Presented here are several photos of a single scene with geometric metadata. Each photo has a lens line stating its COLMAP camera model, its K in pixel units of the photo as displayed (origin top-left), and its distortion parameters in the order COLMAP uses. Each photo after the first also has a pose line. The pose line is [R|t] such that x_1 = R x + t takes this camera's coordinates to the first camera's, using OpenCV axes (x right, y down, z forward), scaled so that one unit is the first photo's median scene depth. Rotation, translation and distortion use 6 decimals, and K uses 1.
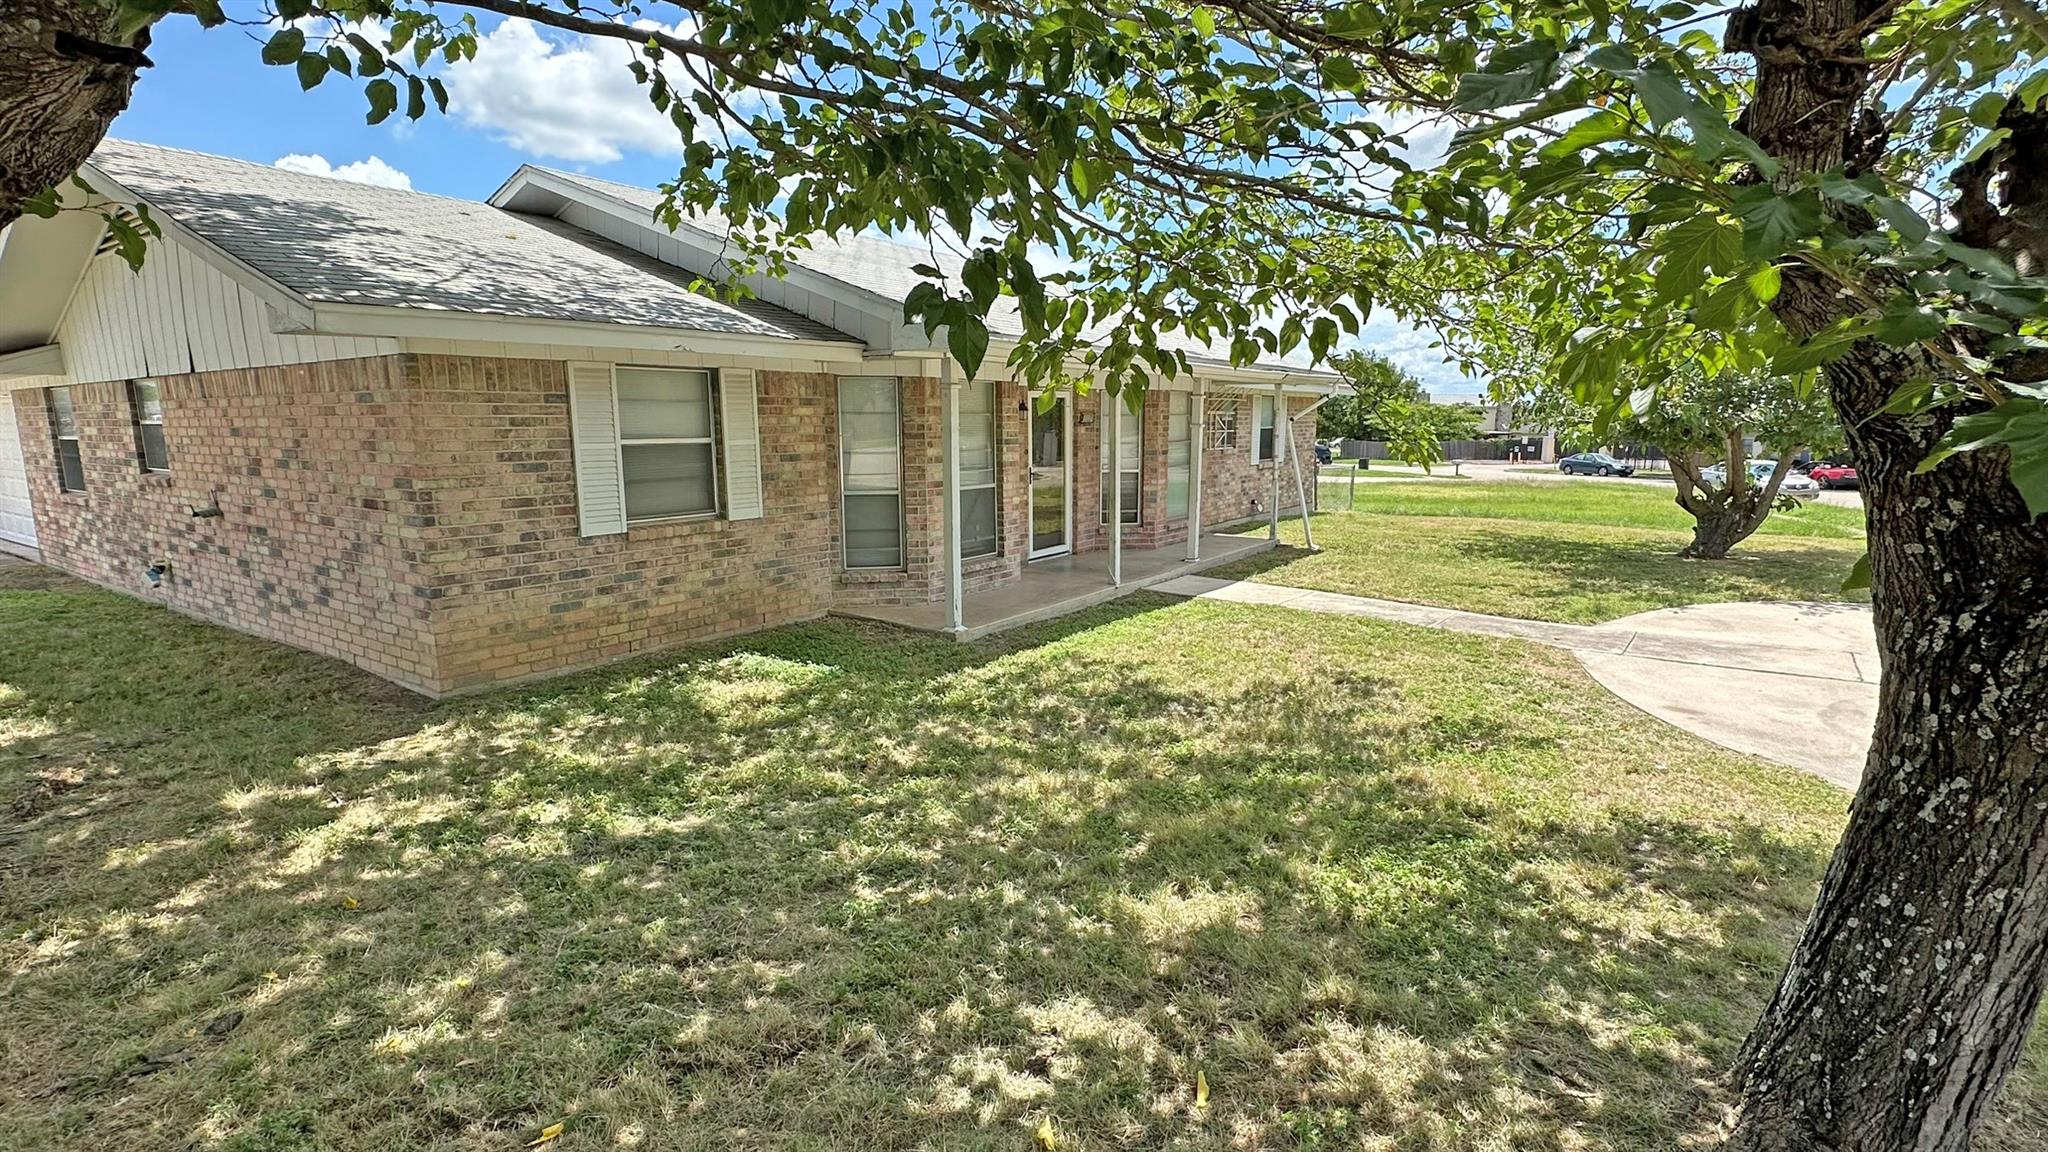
lens RADIAL K [[950.8, 0, 1033.3], [0, 950.8, 583.8], [0, 0, 1]] dist [-0.000757, -0.000583]
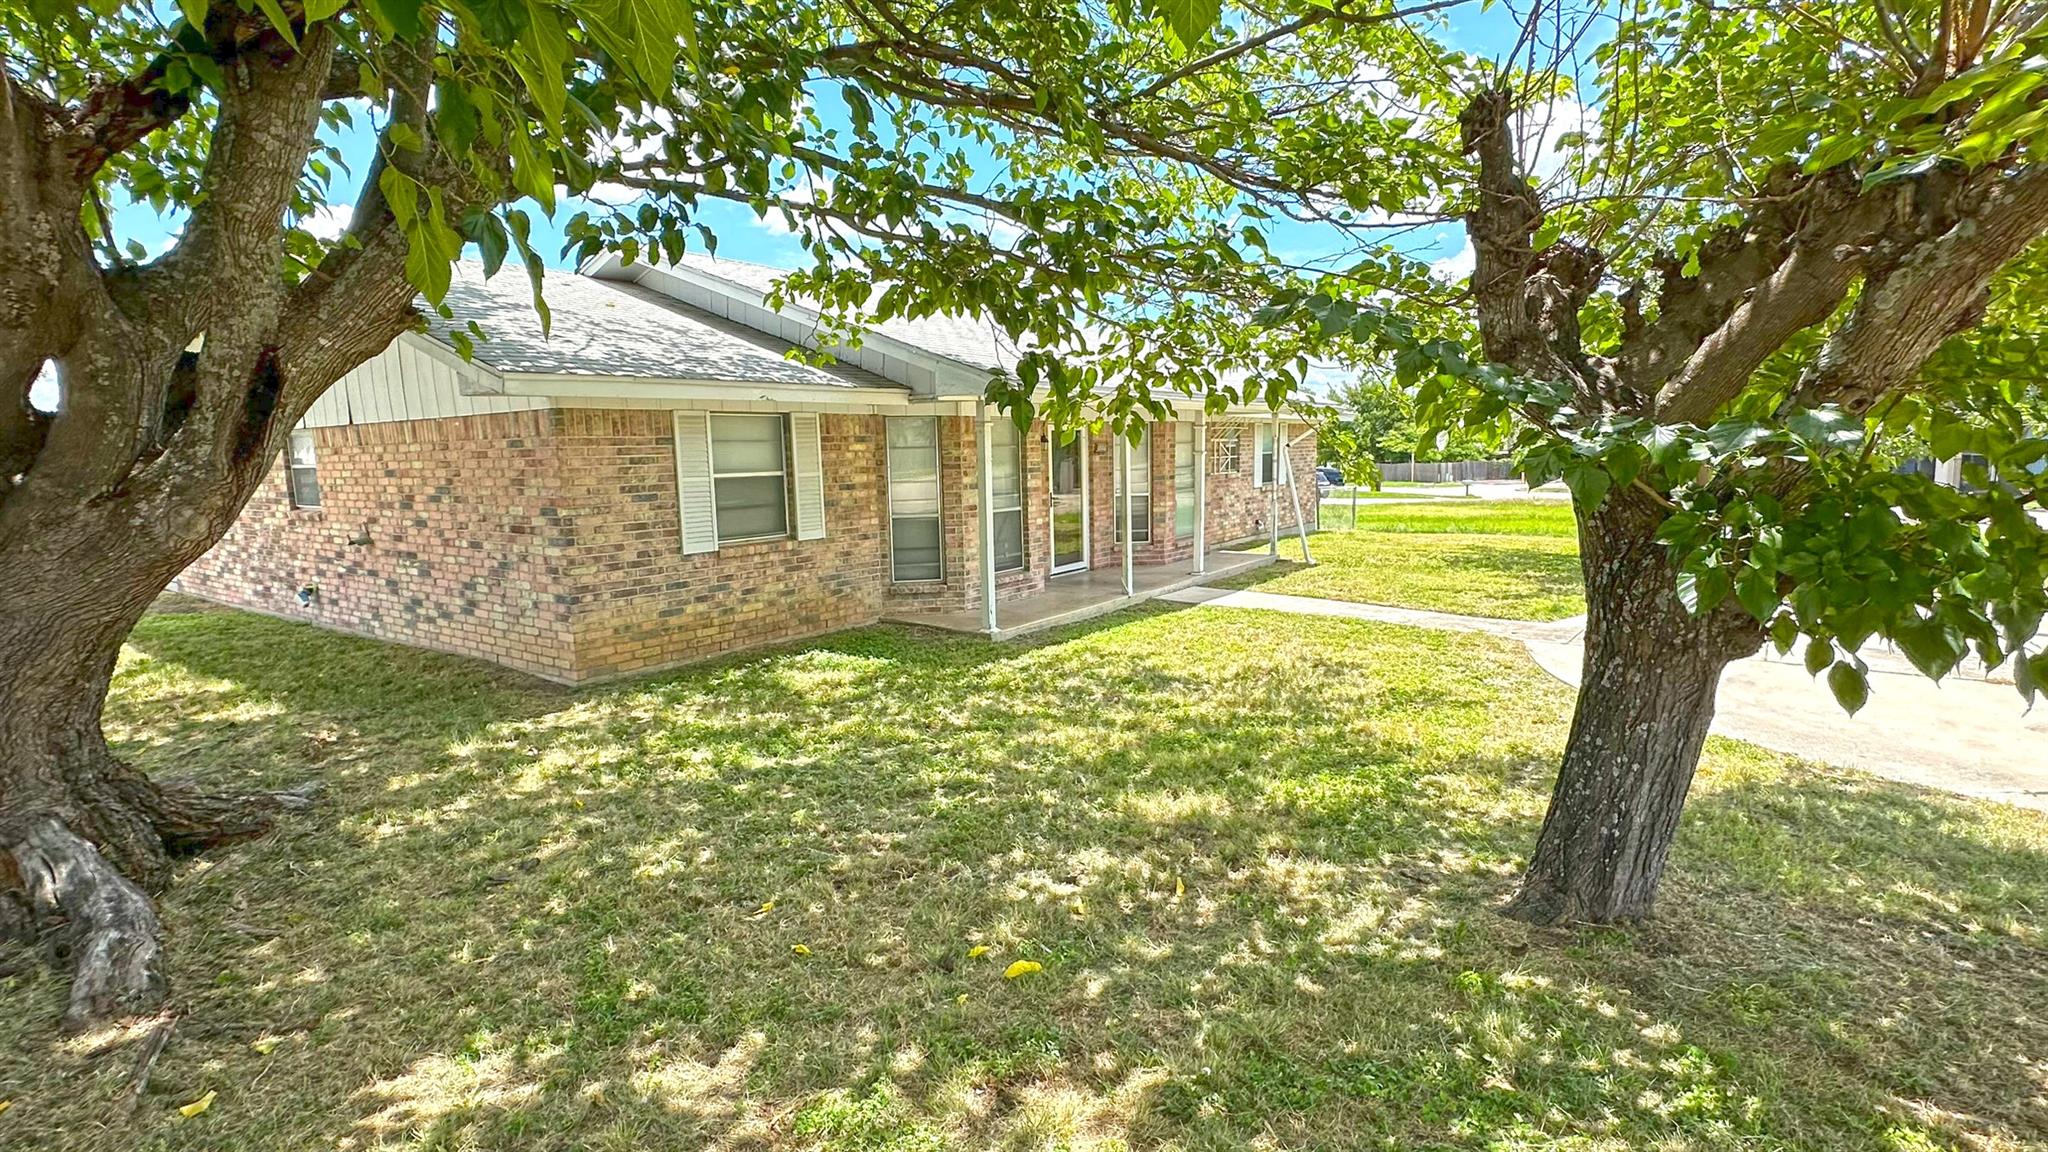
lens RADIAL K [[950.8, 0, 1030.0], [0, 950.8, 579.5], [0, 0, 1]] dist [-0.000757, -0.000583]
pose [[0.999636, -0.014933, -0.022489, -0.012033], [0.014164, 0.999323, -0.033968, 0.046679], [0.022981, 0.033637, 0.999170, -0.308933]]
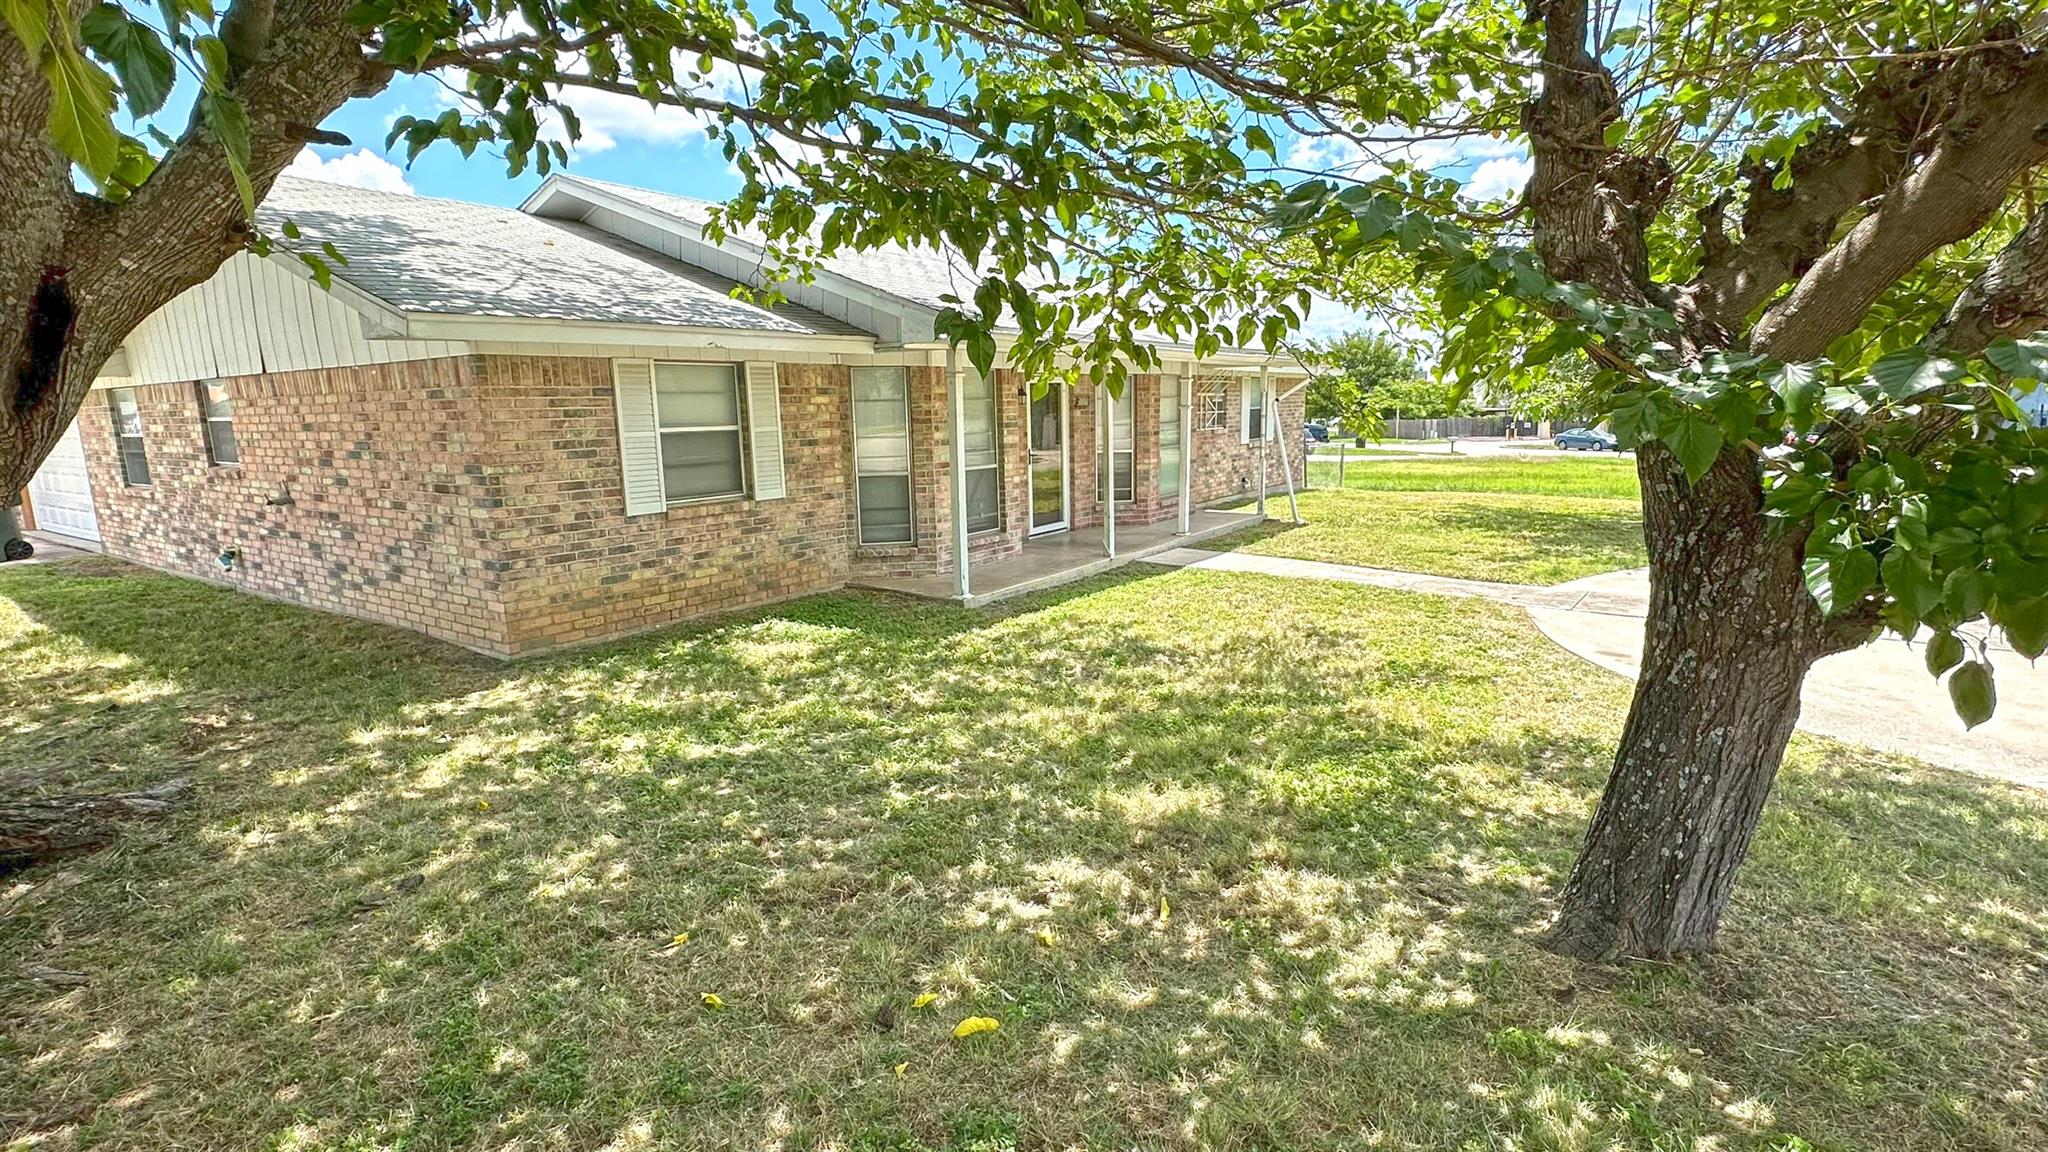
lens RADIAL K [[950.8, 0, 1032.1], [0, 950.8, 581.5], [0, 0, 1]] dist [-0.000757, -0.000583]
pose [[0.999879, -0.015175, -0.003532, 0.002903], [0.015223, 0.999790, 0.013748, 0.029928], [0.003322, -0.013800, 0.999899, -0.177134]]
